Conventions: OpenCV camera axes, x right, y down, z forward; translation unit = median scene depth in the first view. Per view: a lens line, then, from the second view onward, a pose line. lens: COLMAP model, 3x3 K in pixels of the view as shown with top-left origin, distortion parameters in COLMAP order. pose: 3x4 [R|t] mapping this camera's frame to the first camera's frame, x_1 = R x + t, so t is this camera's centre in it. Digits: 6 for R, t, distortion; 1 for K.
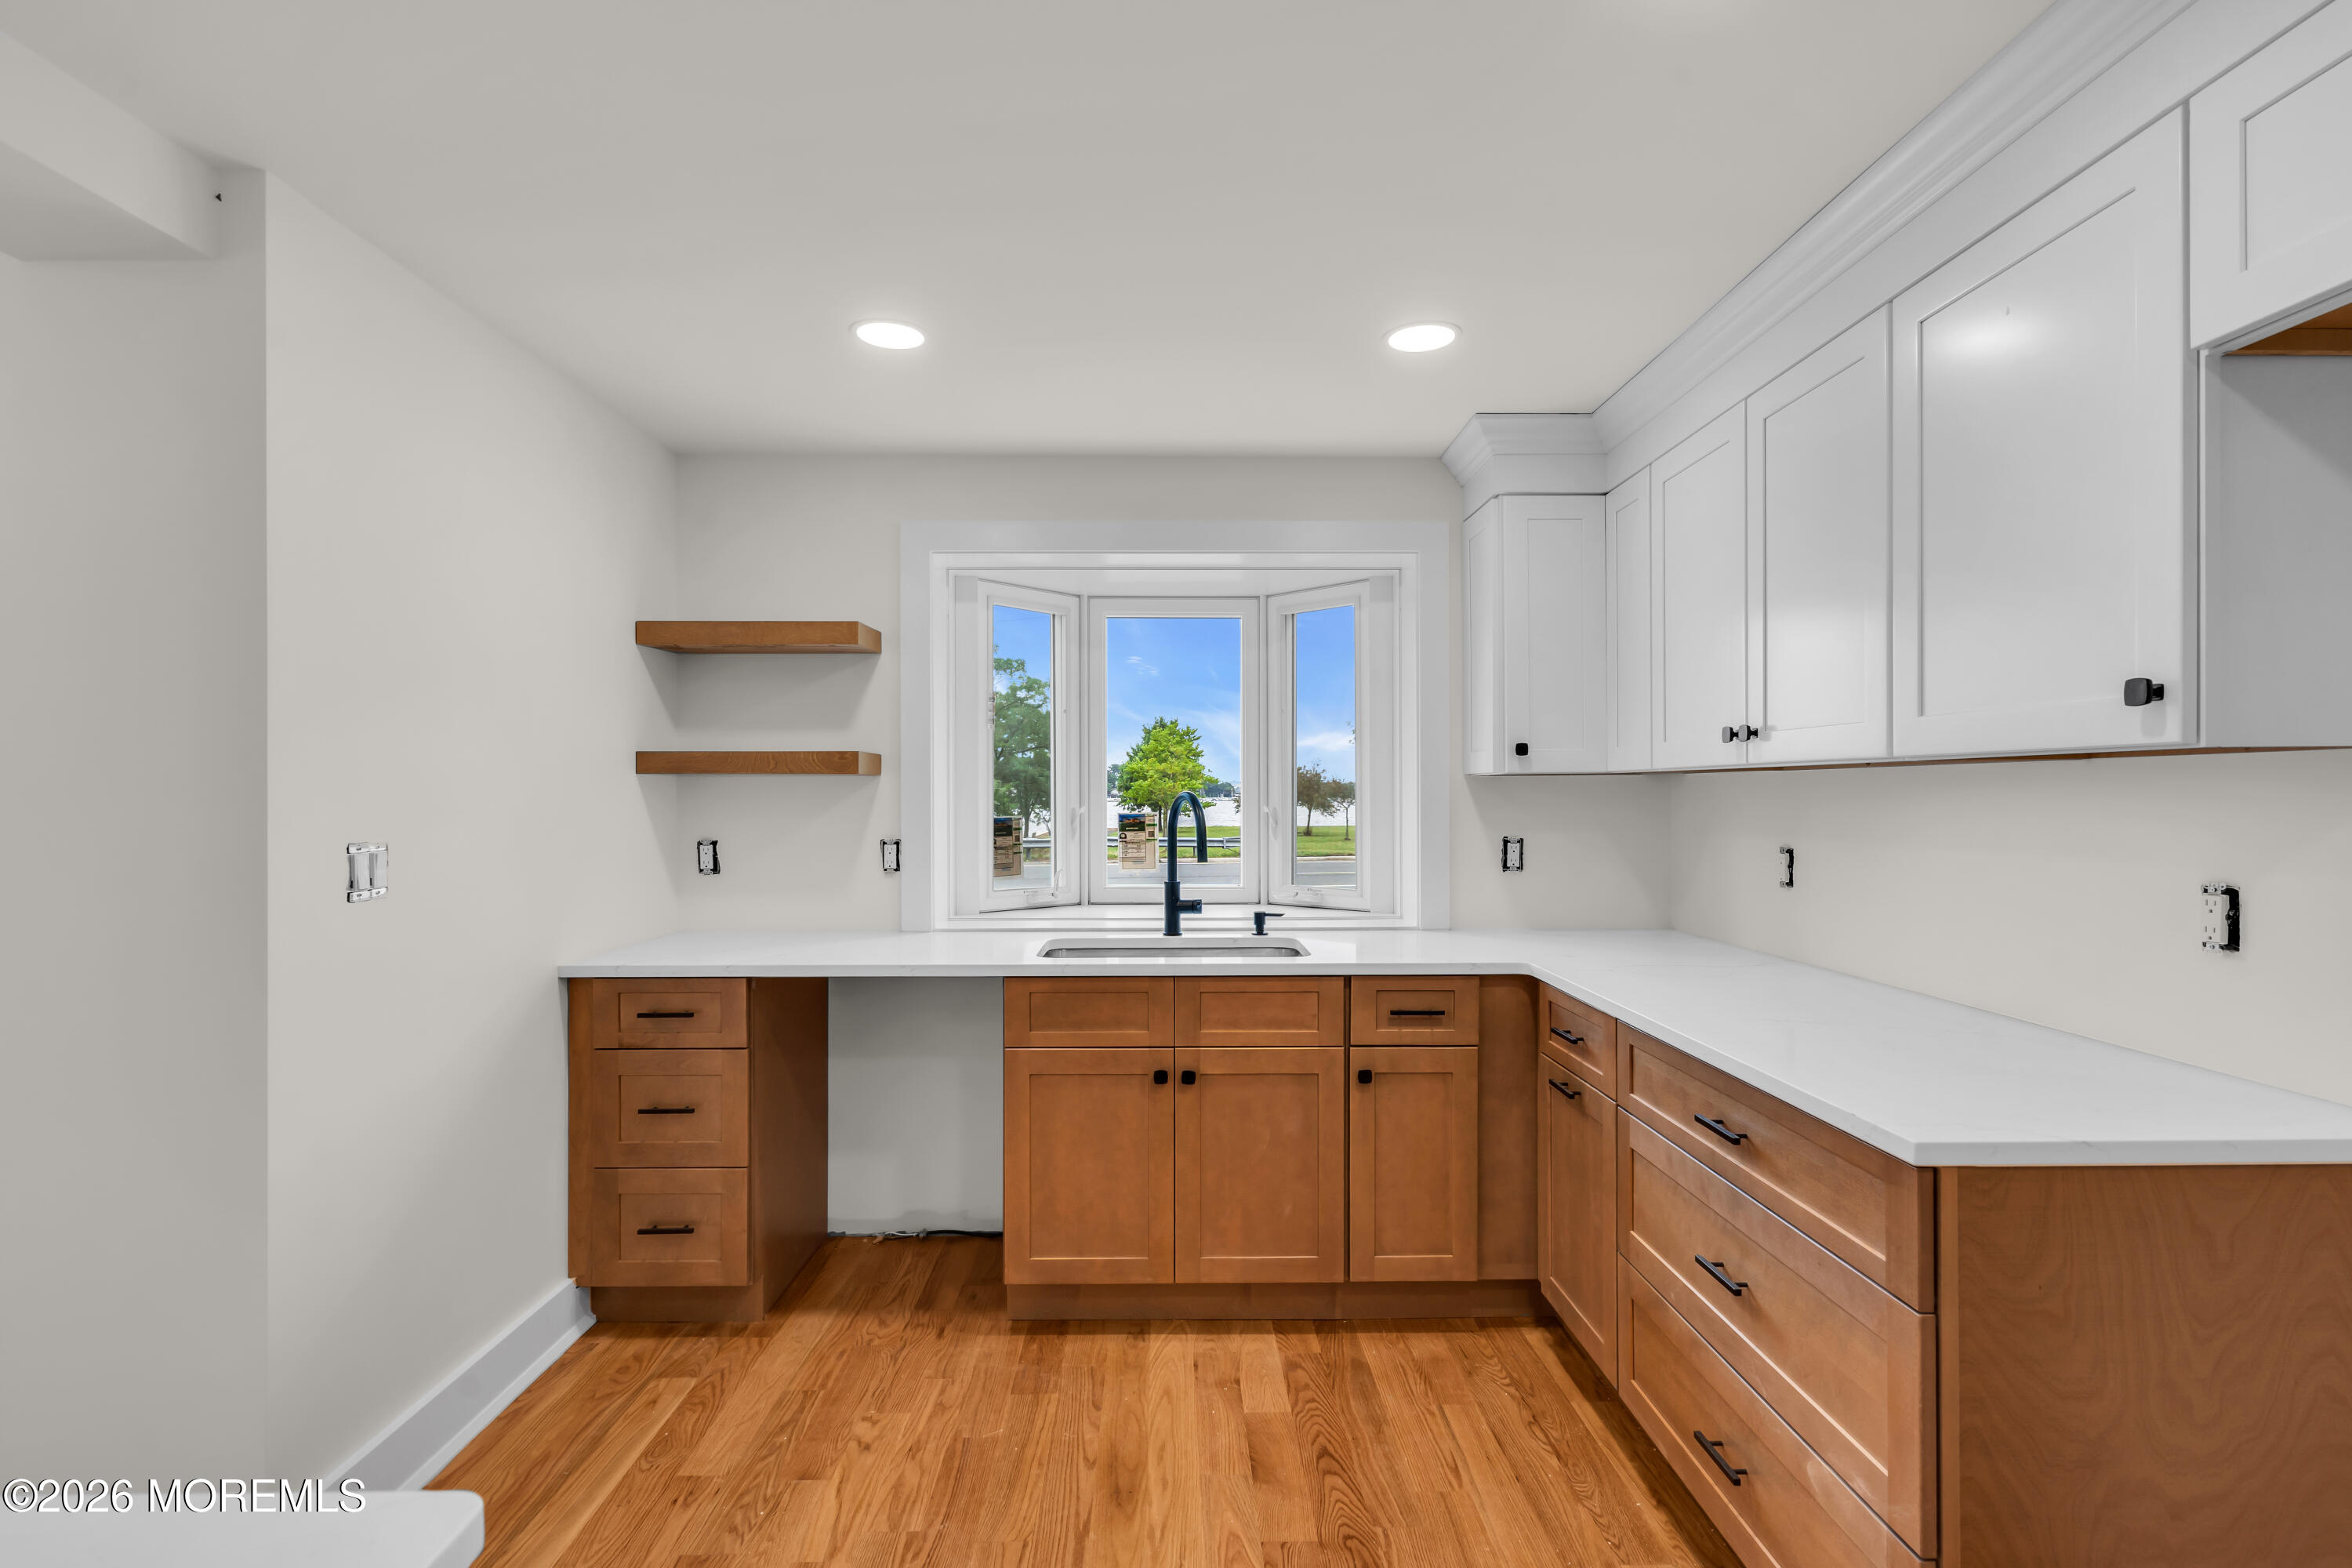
lens RADIAL K [[1120.5, 0, 1183.5], [0, 1120.5, 800.6], [0, 0, 1]] dist [-0.003414, -0.000299]
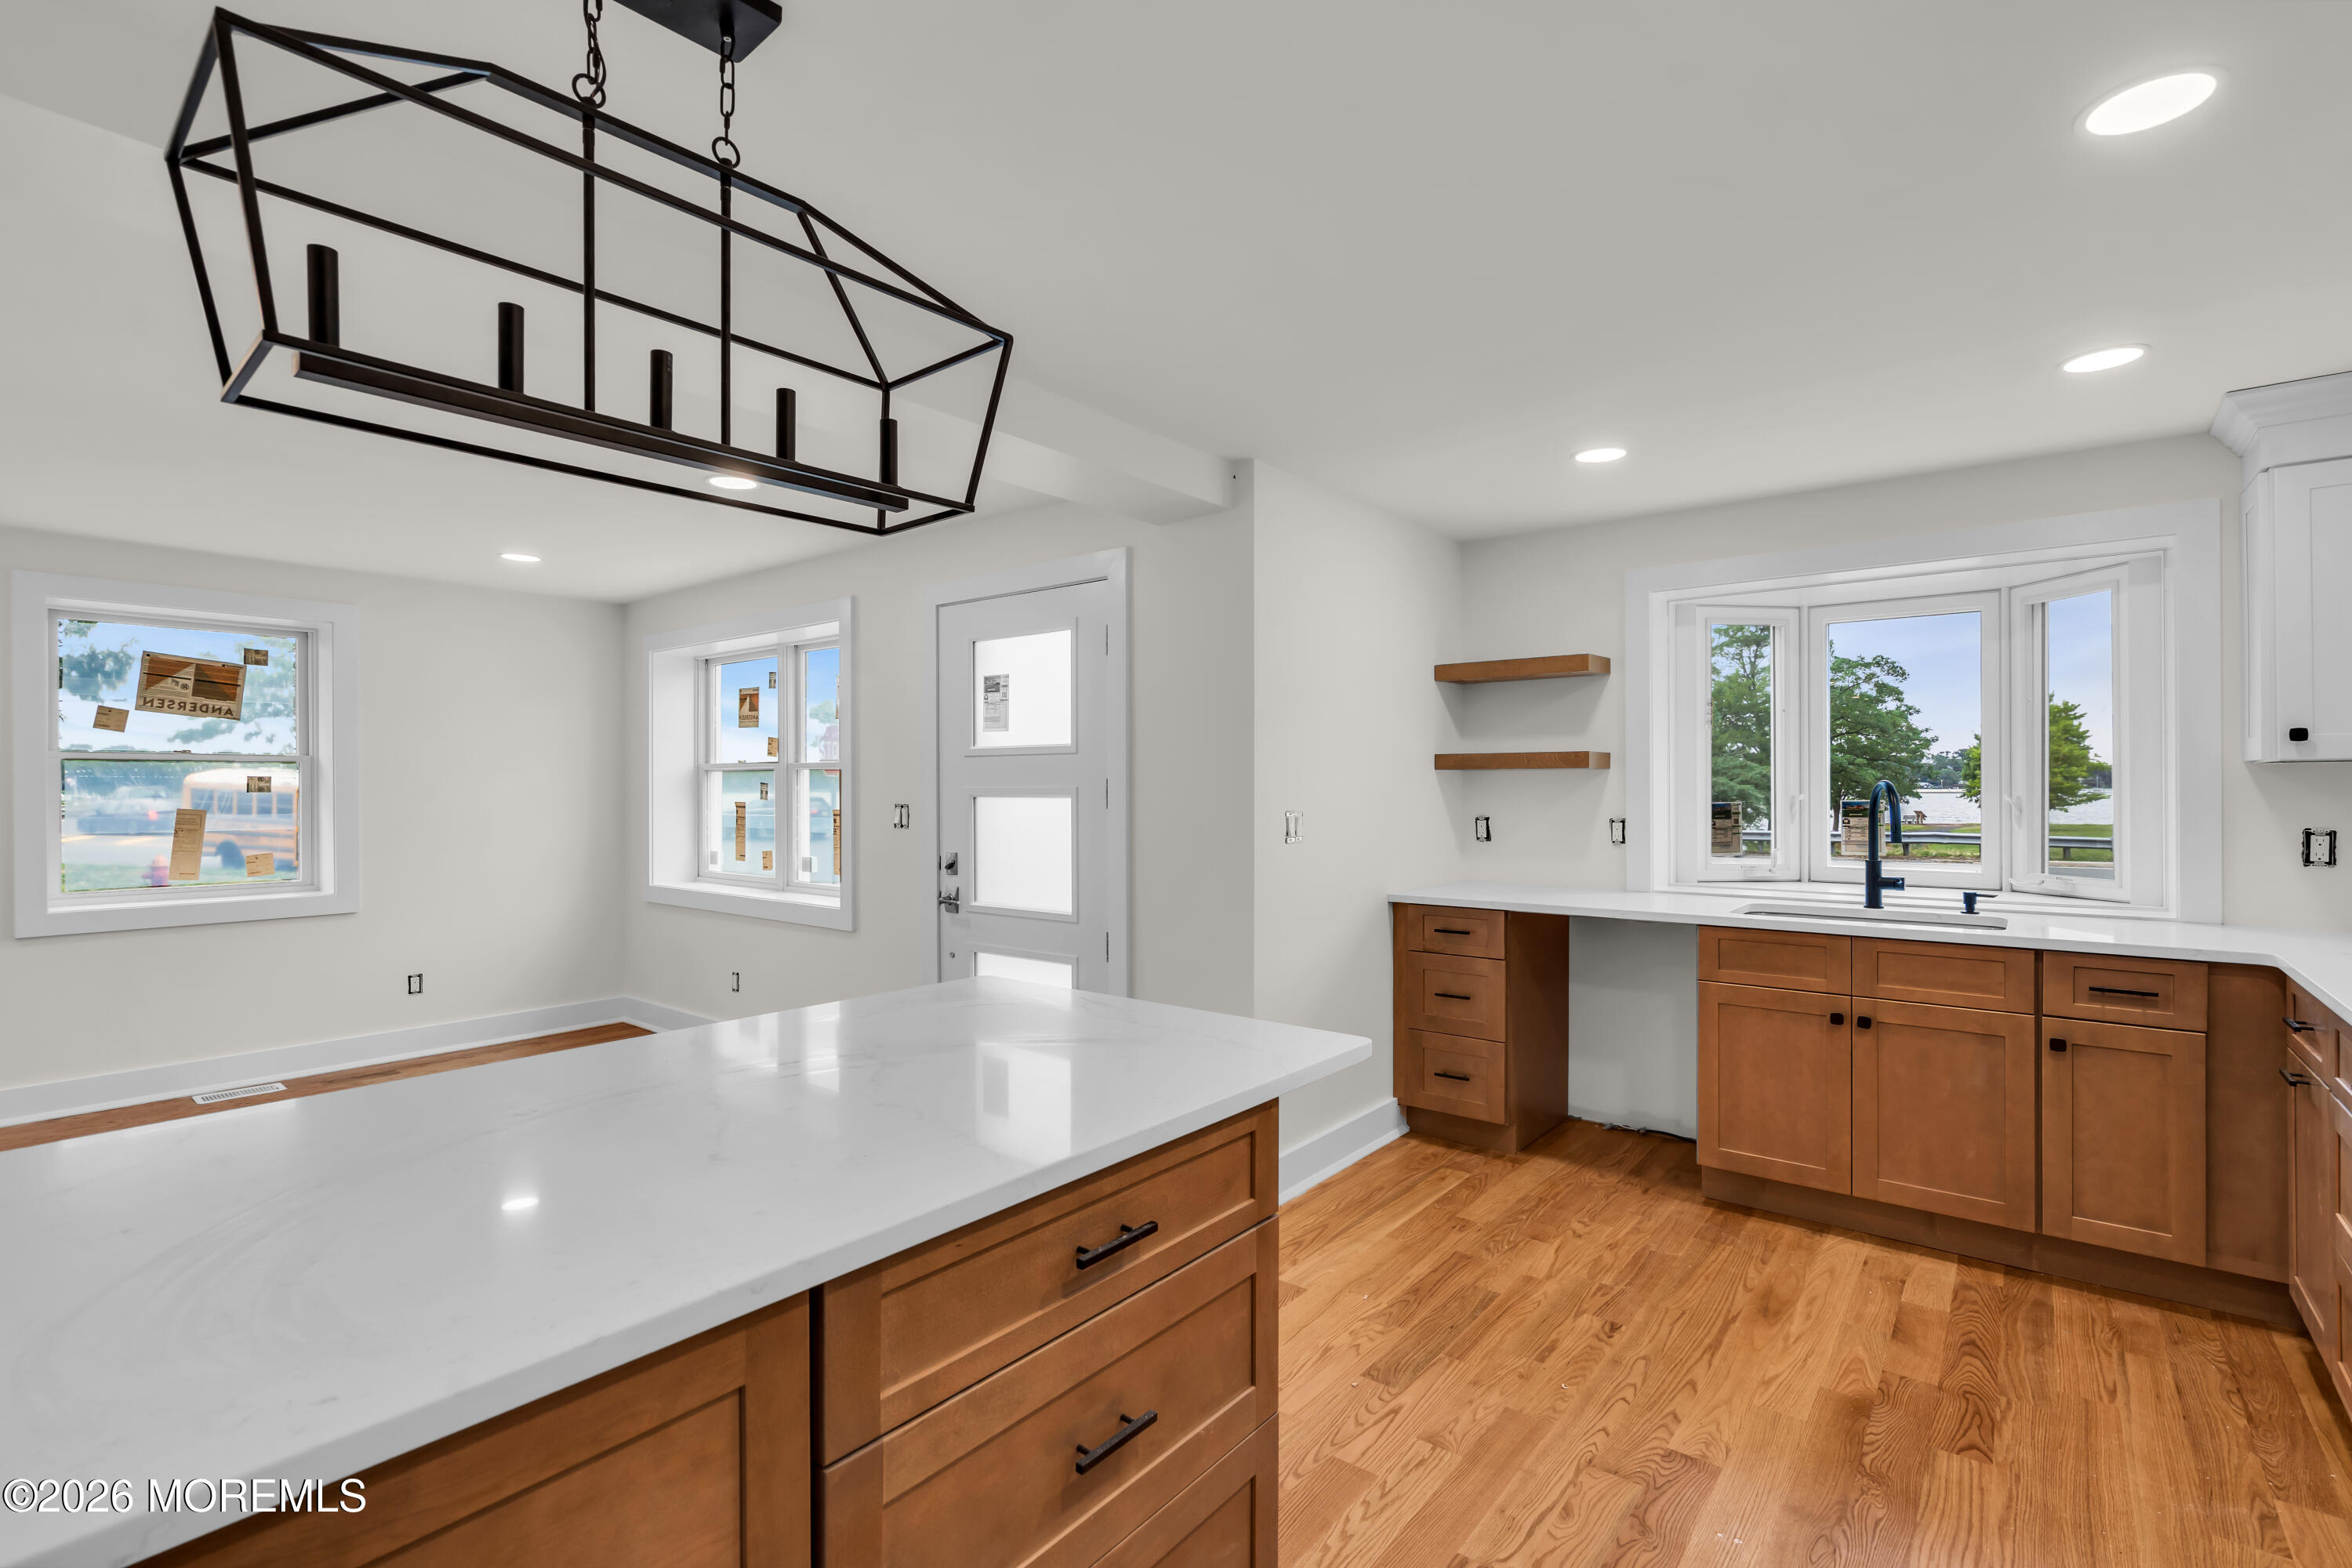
lens RADIAL K [[1065.8, 0, 1179.6], [0, 1065.8, 783.4], [0, 0, 1]] dist [-0.004540, 0.002998]
pose [[0.767470, -0.002002, -0.641081, 0.168812], [-0.002659, 0.999977, -0.006307, 0.004018], [0.641079, 0.006546, 0.767447, -0.322839]]
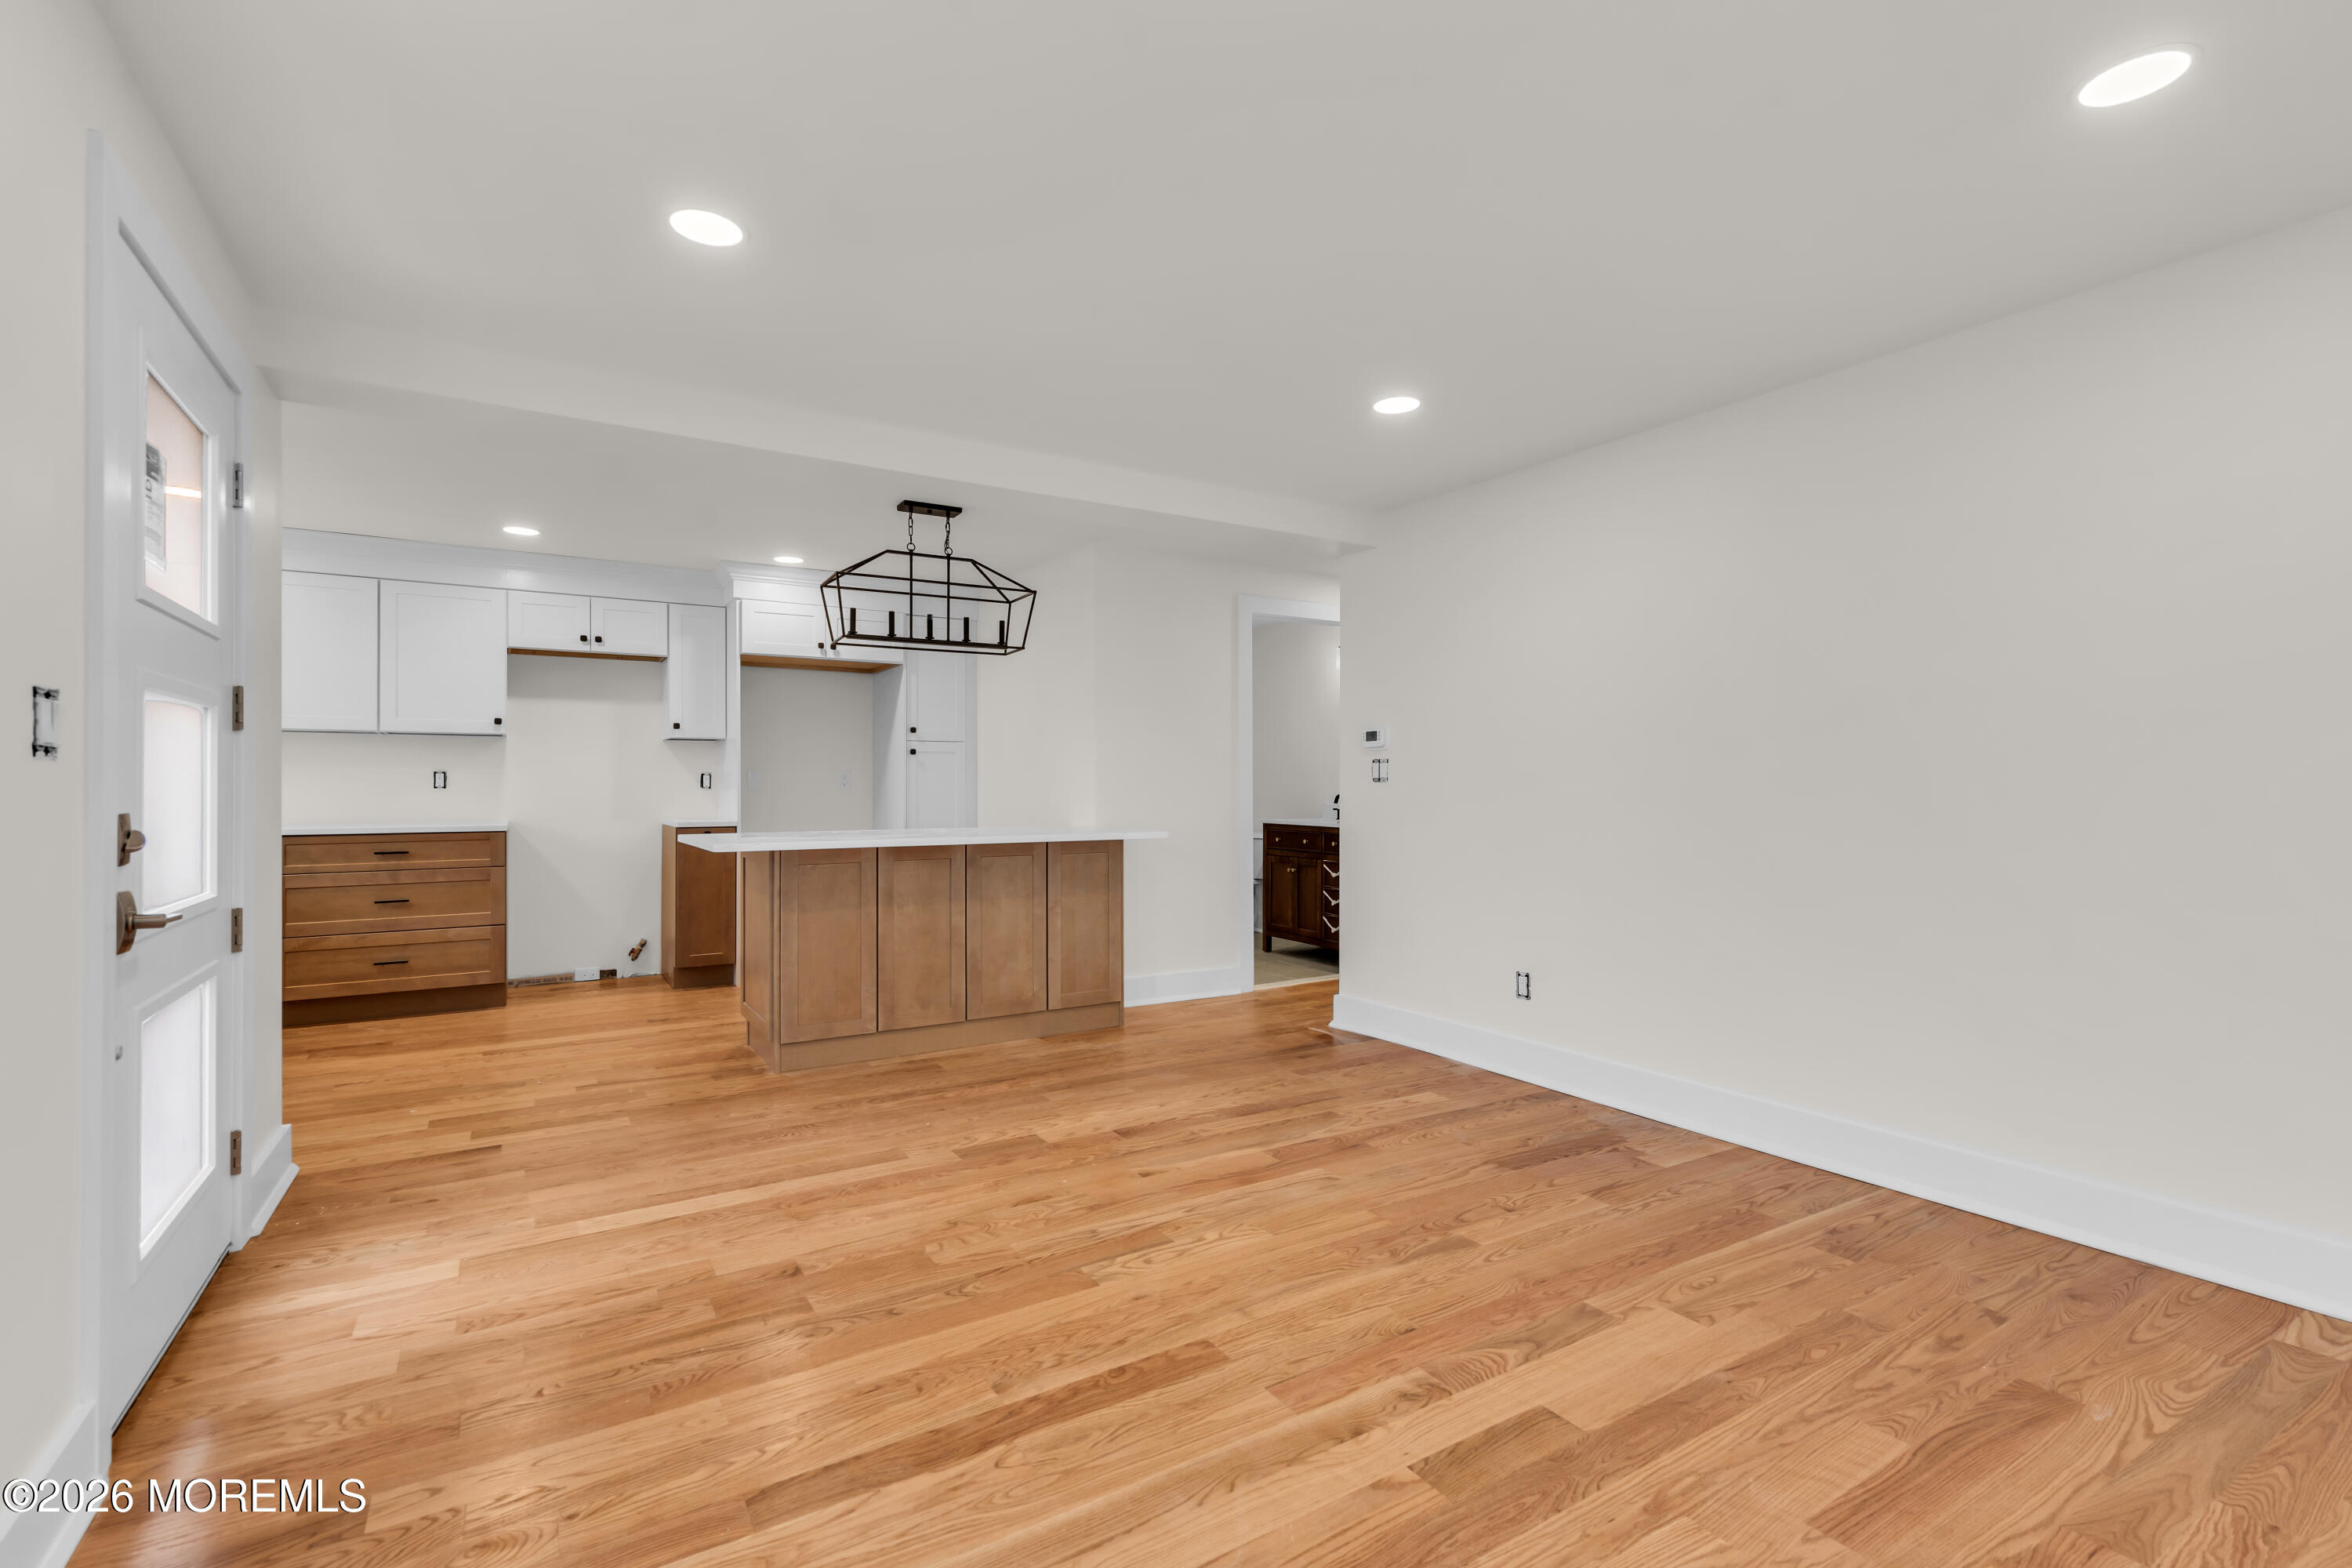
lens RADIAL K [[1065.8, 0, 1176.7], [0, 1065.8, 784.8], [0, 0, 1]] dist [-0.004540, 0.002998]
pose [[-0.512762, 0.003121, 0.858525, -1.973936], [0.005033, 0.999987, -0.000629, 0.080348], [-0.858516, 0.003999, -0.512772, 0.426582]]
